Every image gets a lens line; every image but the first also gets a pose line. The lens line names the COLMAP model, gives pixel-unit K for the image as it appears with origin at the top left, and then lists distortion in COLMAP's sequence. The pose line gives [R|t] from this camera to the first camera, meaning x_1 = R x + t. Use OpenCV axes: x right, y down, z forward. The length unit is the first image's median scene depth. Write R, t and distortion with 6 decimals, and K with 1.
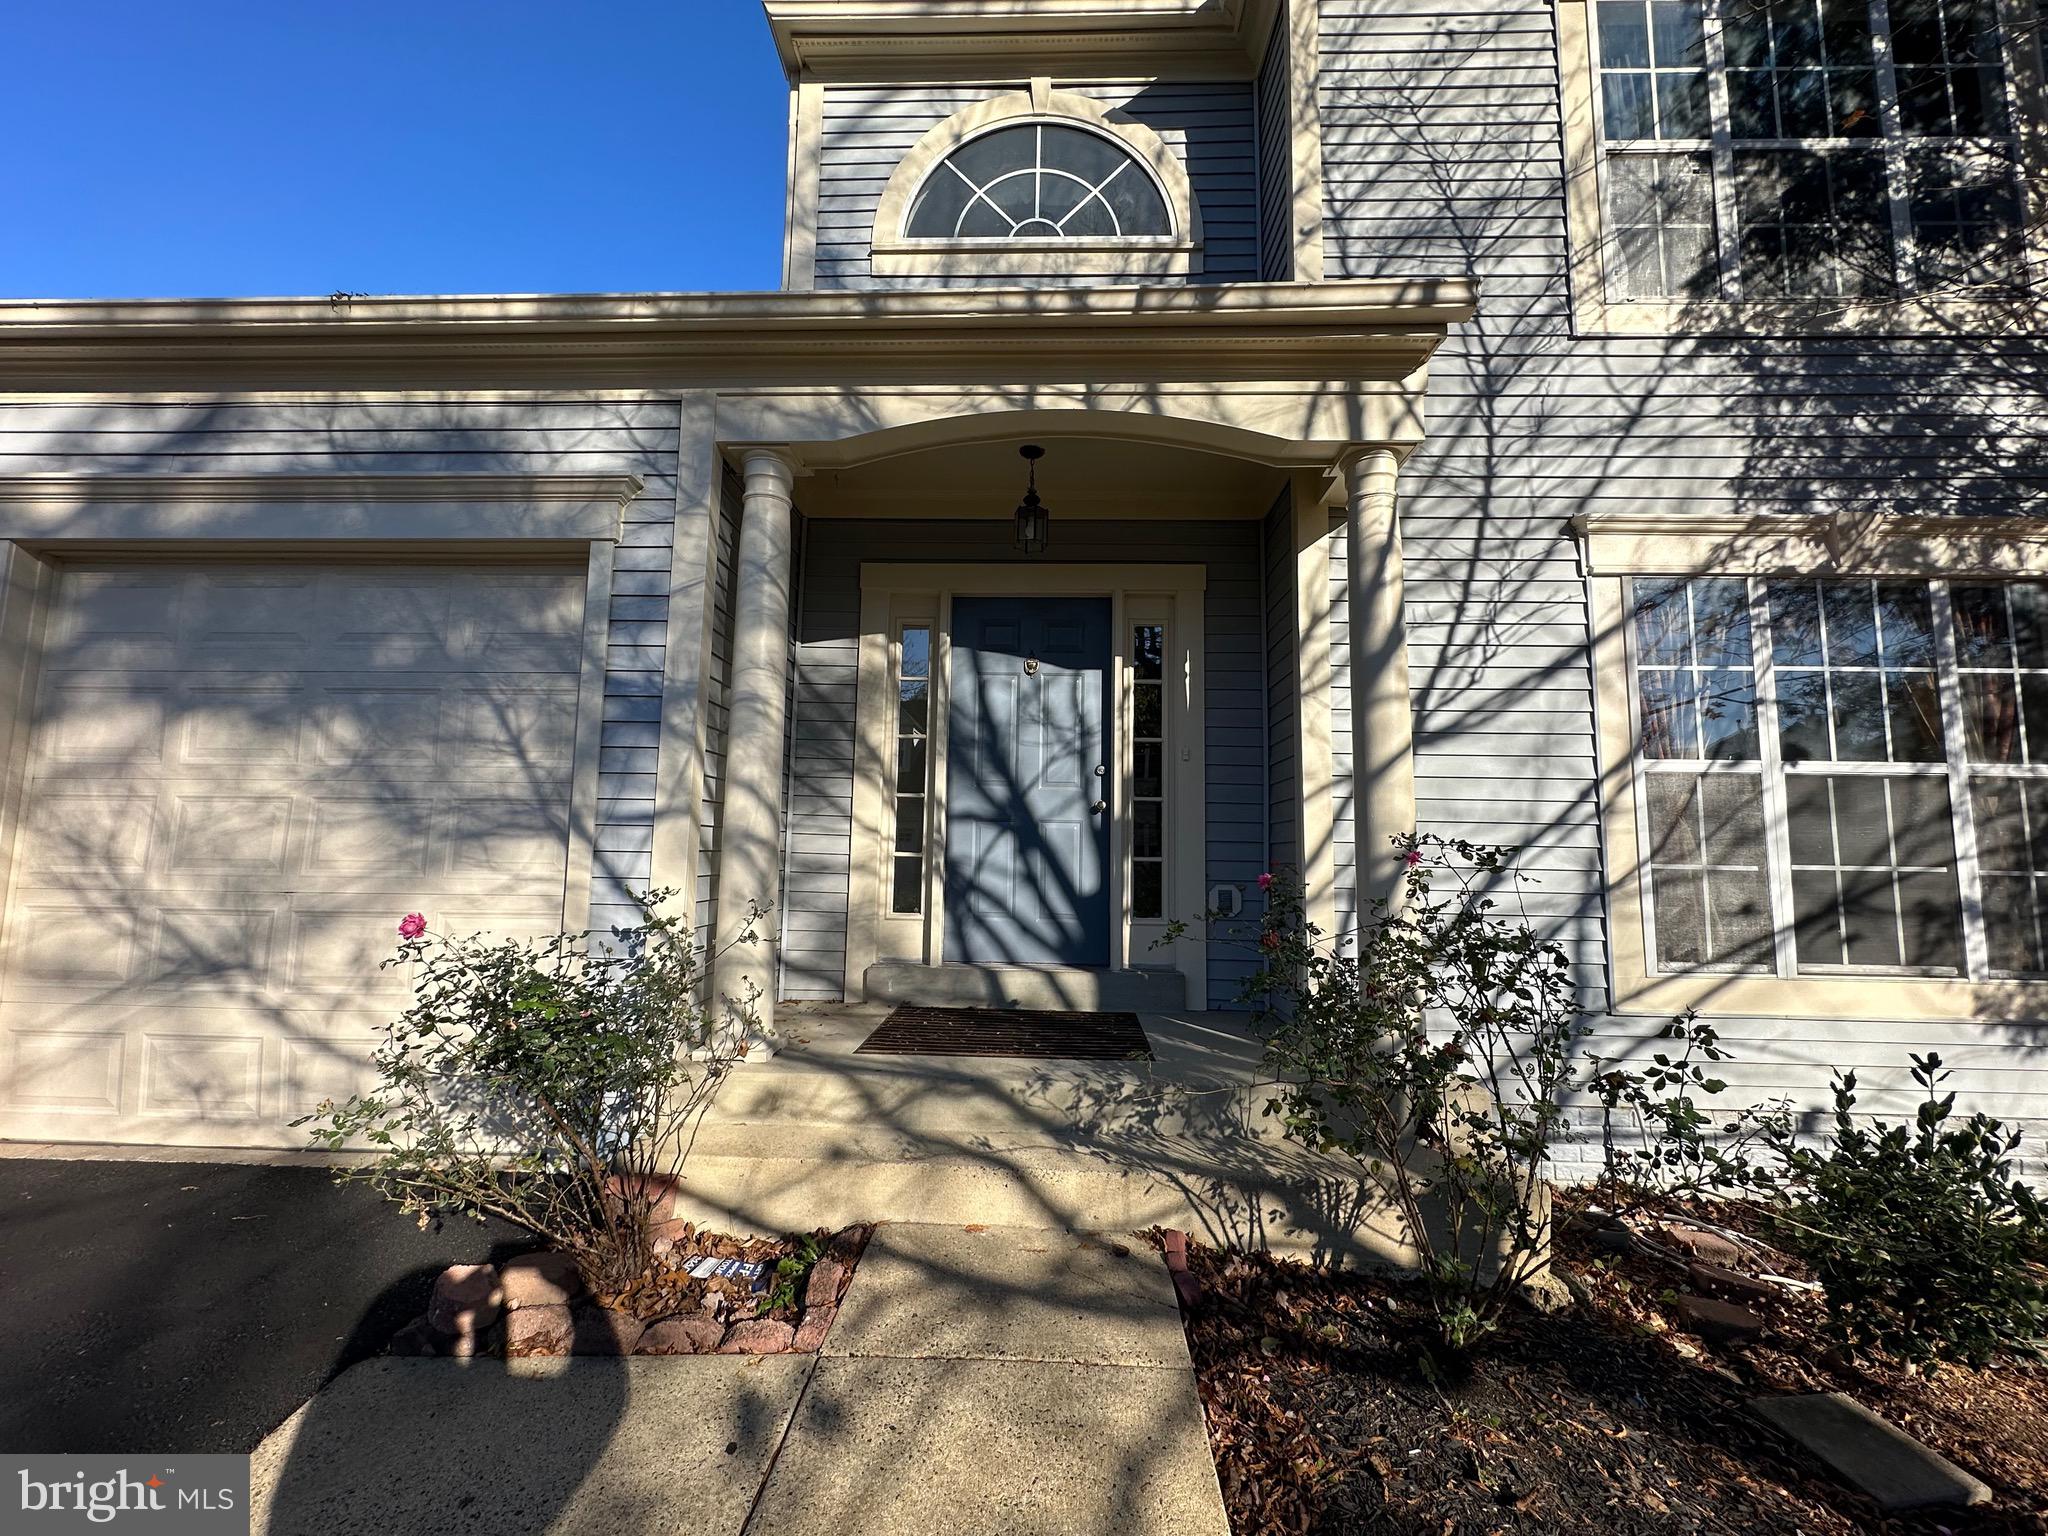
lens RADIAL K [[816.2, 0, 1021.0], [0, 816.2, 767.5], [0, 0, 1]] dist [-0.002657, 0.000759]
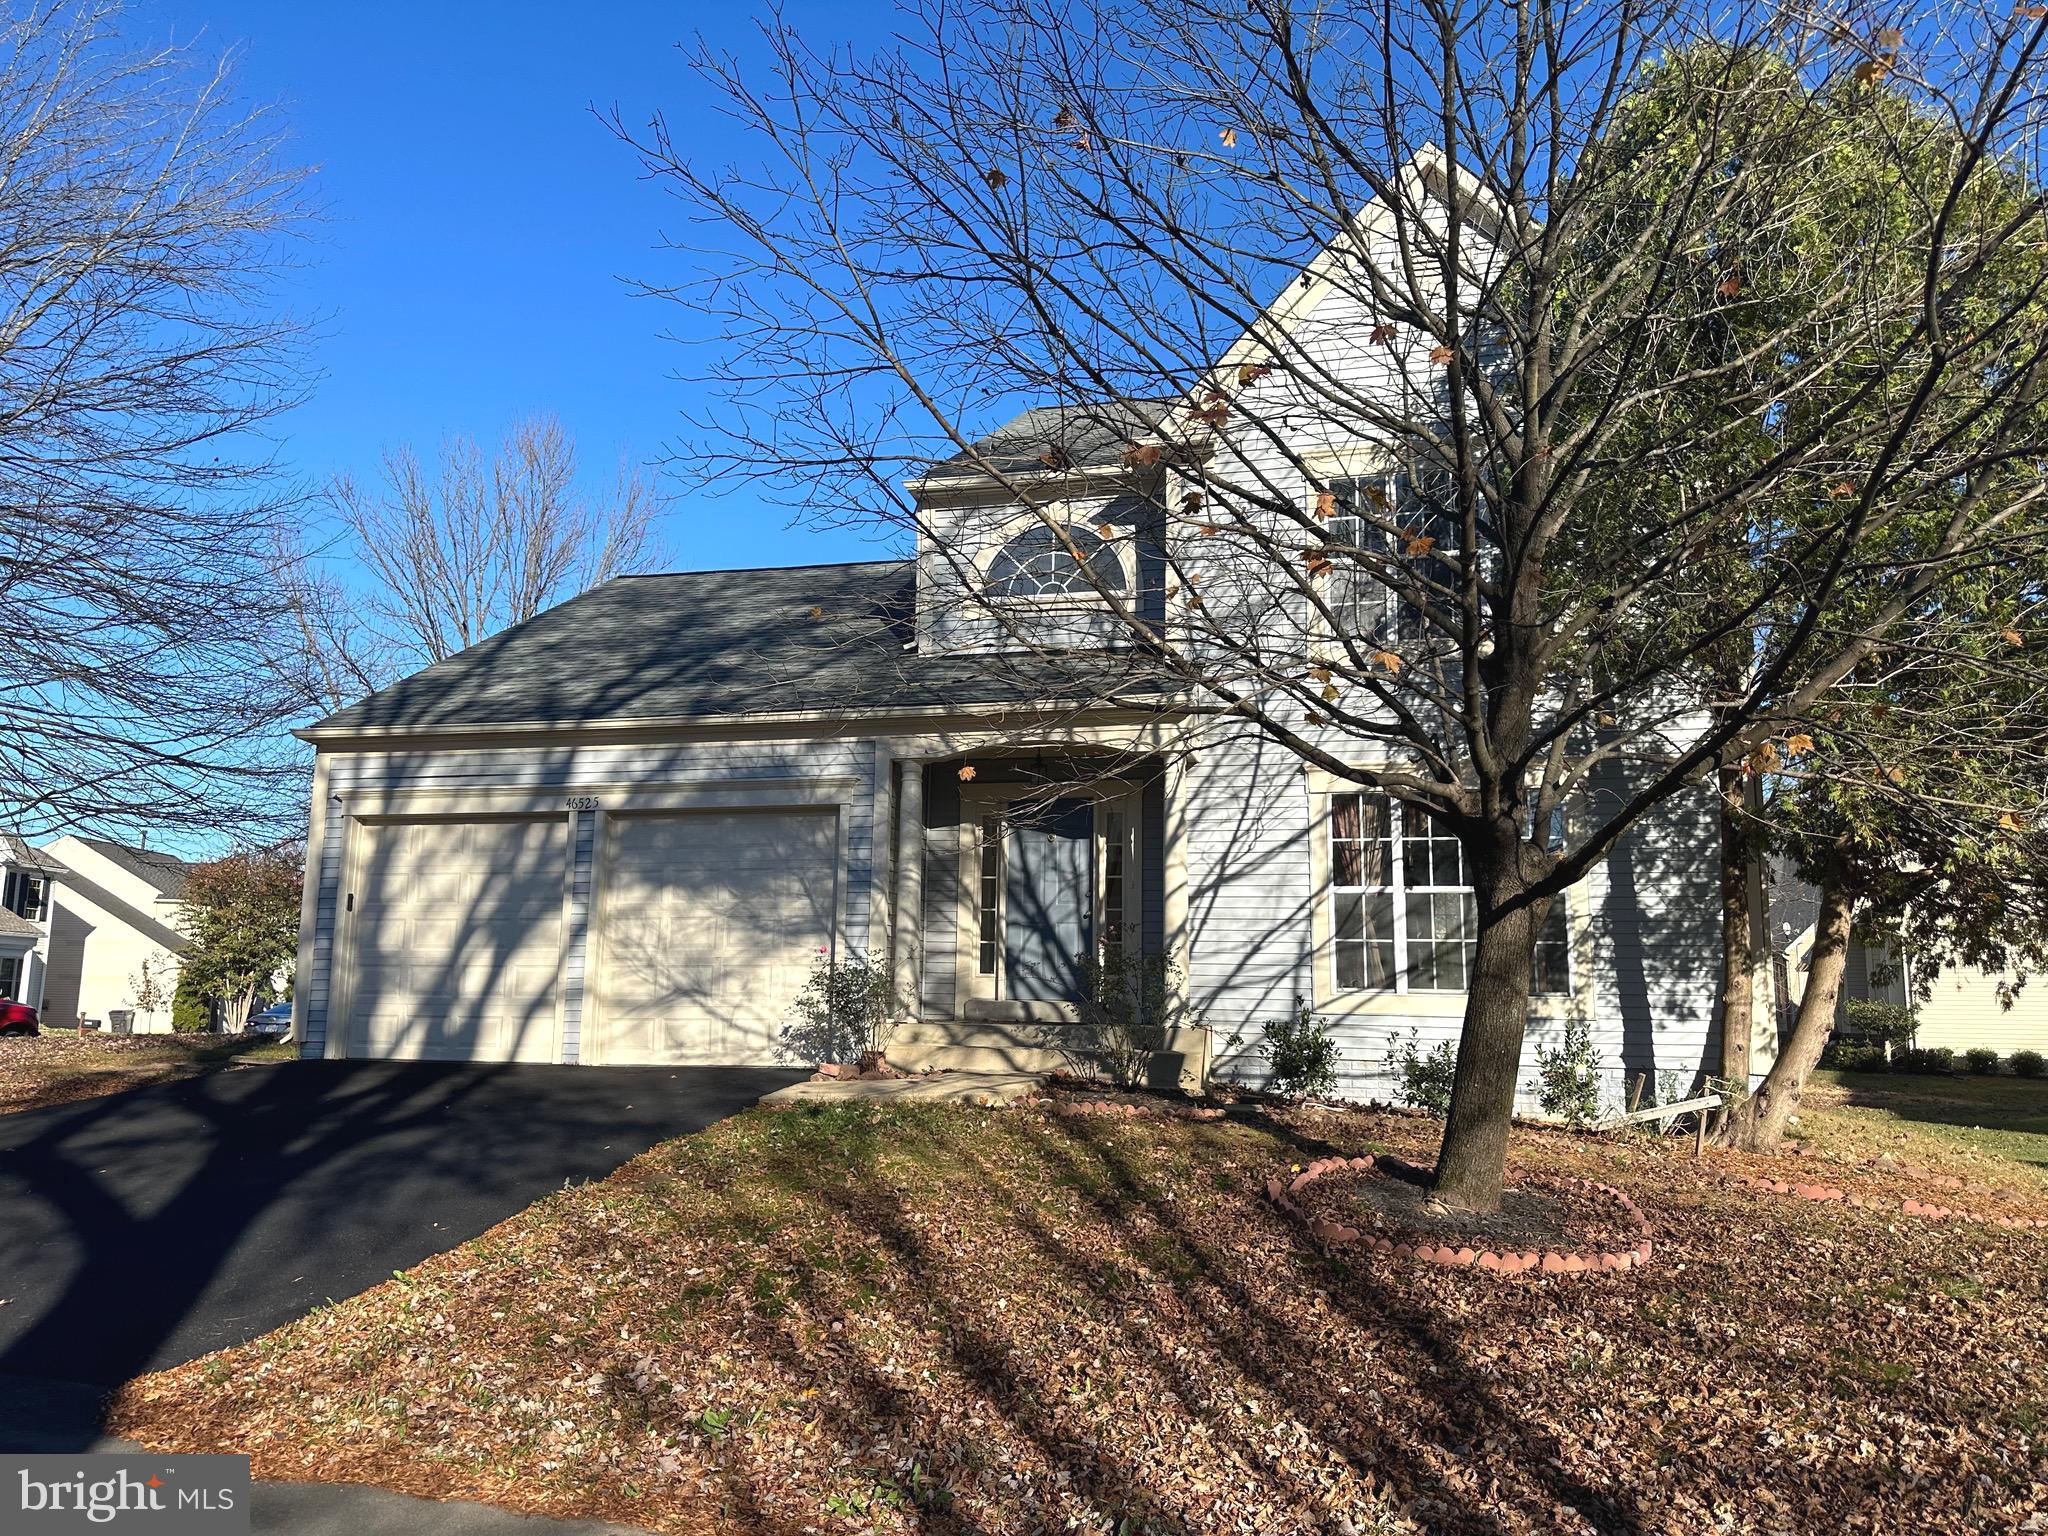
lens RADIAL K [[1419.4, 0, 1024.0], [0, 1419.4, 768.0], [0, 0, 1]] dist [0.103580, 0.000284]
pose [[0.977455, -0.041374, -0.207050, 0.767302], [0.026050, 0.996752, -0.076201, -0.054338], [0.209530, 0.069090, 0.975358, -2.608033]]
